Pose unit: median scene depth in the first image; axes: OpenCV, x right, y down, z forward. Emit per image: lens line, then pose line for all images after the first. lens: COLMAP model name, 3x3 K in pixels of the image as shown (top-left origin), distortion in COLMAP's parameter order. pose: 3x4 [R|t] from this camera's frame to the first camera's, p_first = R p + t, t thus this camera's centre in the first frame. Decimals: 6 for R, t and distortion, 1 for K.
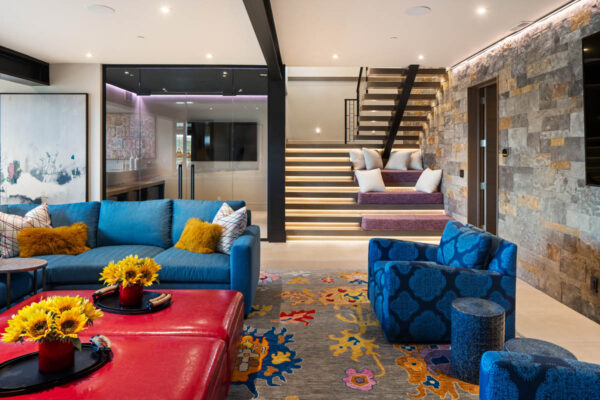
lens RADIAL K [[412.6, 0, 305.0], [0, 412.6, 162.5], [0, 0, 1]] dist [-0.007849, 0.003818]
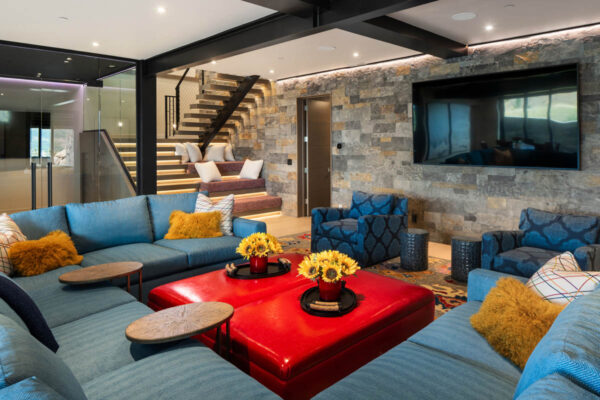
lens RADIAL K [[412.6, 0, 303.5], [0, 412.6, 159.8], [0, 0, 1]] dist [-0.007849, 0.003818]
pose [[0.726462, -0.029958, 0.686553, -0.520894], [0.022761, 0.999550, 0.019531, -0.005231], [-0.686829, 0.001438, 0.726817, 0.006007]]
